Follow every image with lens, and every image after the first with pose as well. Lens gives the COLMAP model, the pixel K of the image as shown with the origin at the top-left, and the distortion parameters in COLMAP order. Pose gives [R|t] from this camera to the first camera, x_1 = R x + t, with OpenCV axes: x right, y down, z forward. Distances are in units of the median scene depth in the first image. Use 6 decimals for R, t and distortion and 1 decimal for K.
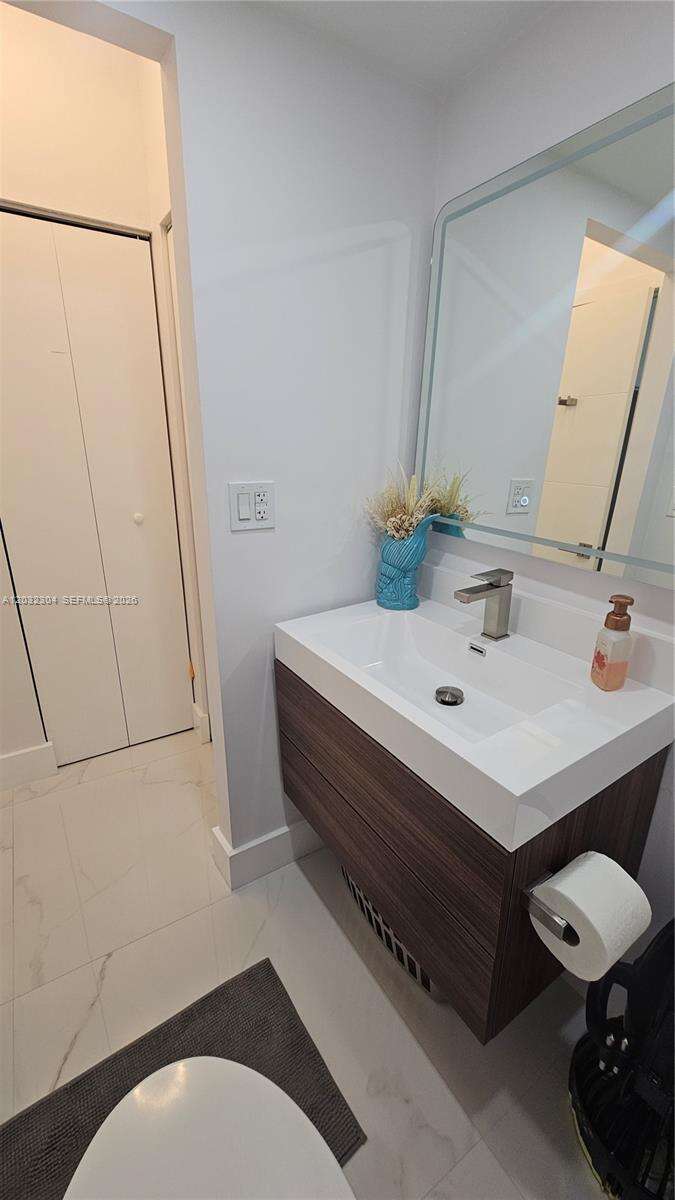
lens RADIAL K [[489.7, 0, 342.4], [0, 489.7, 607.7], [0, 0, 1]] dist [-0.002503, -0.000767]
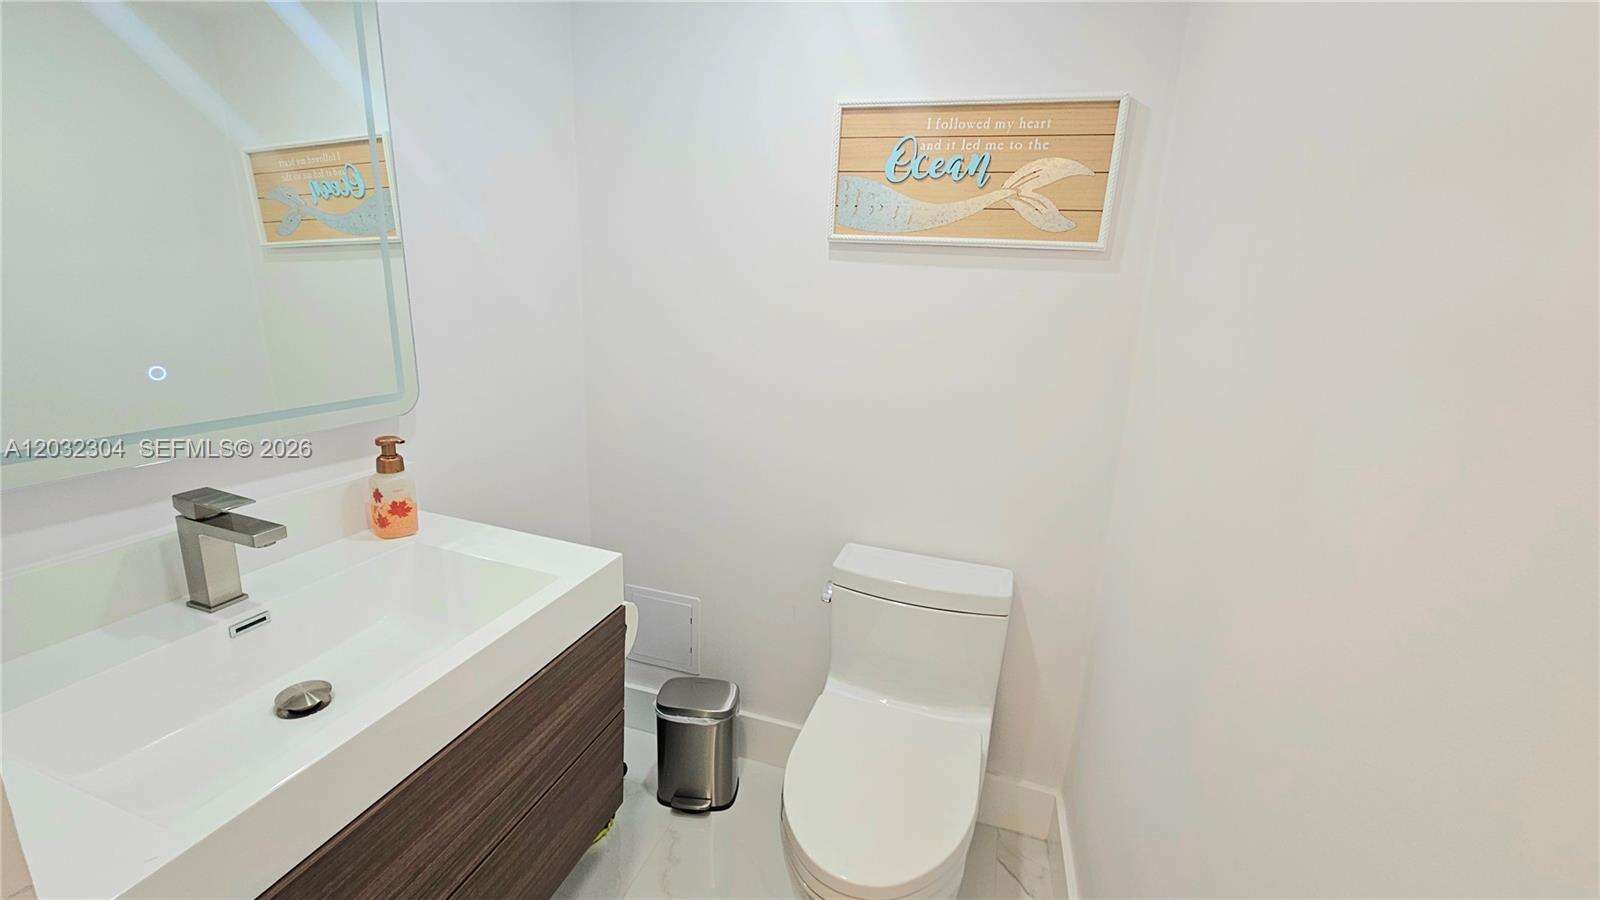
lens RADIAL K [[653.0, 0, 807.2], [0, 653.0, 449.4], [0, 0, 1]] dist [-0.002503, -0.000767]
pose [[-0.637567, -0.237013, 0.733030, -0.722830], [0.202347, 0.866573, 0.456187, -0.341647], [-0.743346, 0.439177, -0.504540, 0.864832]]
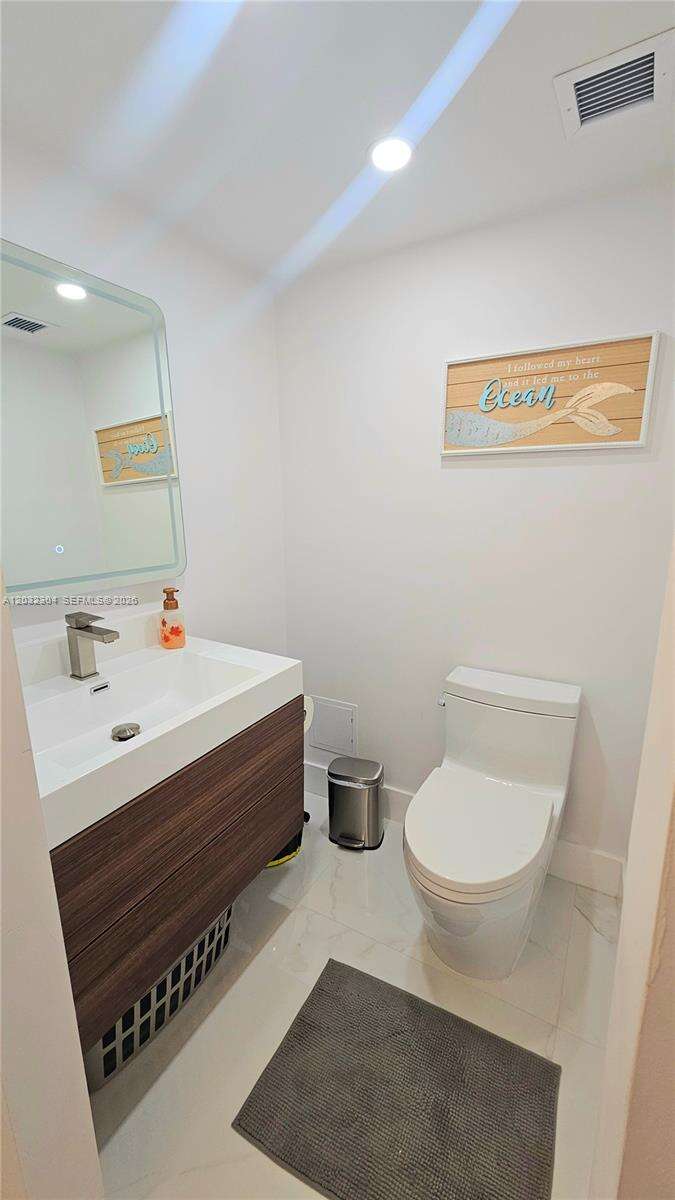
lens RADIAL K [[489.7, 0, 342.4], [0, 489.7, 607.7], [0, 0, 1]] dist [-0.002503, -0.000767]
pose [[-0.456599, -0.211234, 0.864233, -0.900355], [0.298956, 0.878491, 0.372666, -0.326354], [-0.837940, 0.428526, -0.337968, 0.908209]]
